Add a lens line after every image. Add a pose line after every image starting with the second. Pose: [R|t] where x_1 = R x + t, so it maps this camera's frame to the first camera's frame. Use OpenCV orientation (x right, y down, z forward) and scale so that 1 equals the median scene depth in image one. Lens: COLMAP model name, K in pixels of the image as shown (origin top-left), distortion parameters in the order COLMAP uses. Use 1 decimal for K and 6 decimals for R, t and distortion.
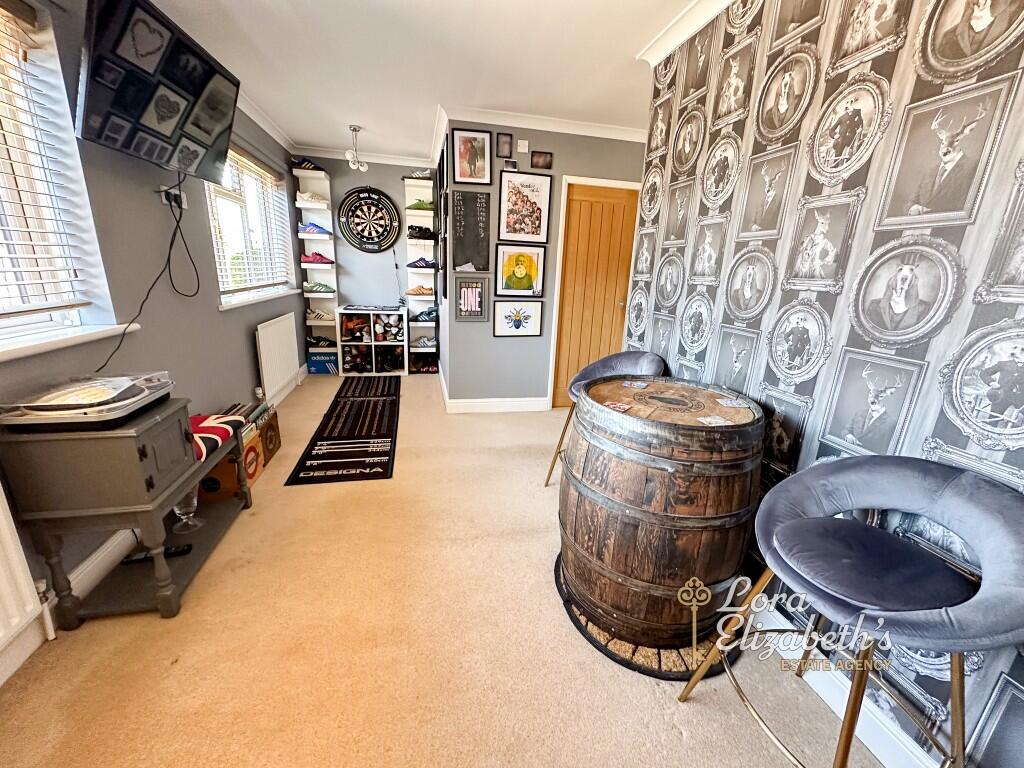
lens RADIAL K [[407.5, 0, 514.0], [0, 407.5, 383.7], [0, 0, 1]] dist [-0.001214, -0.000197]
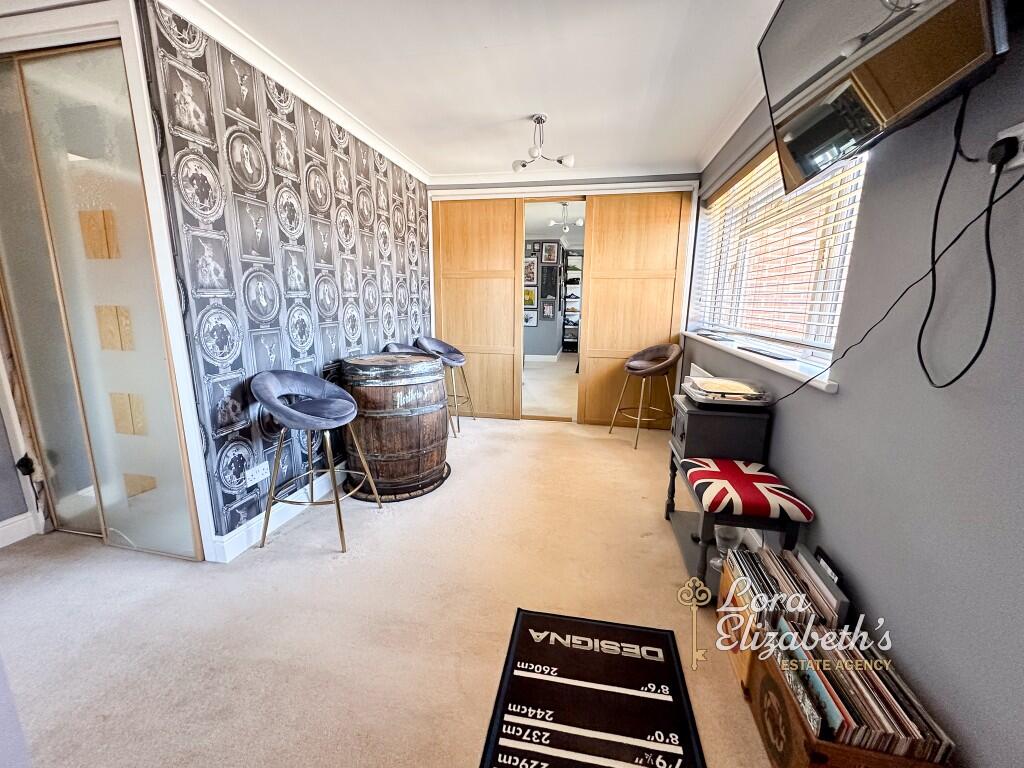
lens RADIAL K [[407.5, 0, 514.0], [0, 407.5, 383.7], [0, 0, 1]] dist [-0.001214, -0.000197]
pose [[-0.913737, -0.132489, 0.384098, -0.654400], [0.062825, 0.887901, 0.455724, -0.521556], [-0.401419, 0.440543, -0.802985, 1.798692]]
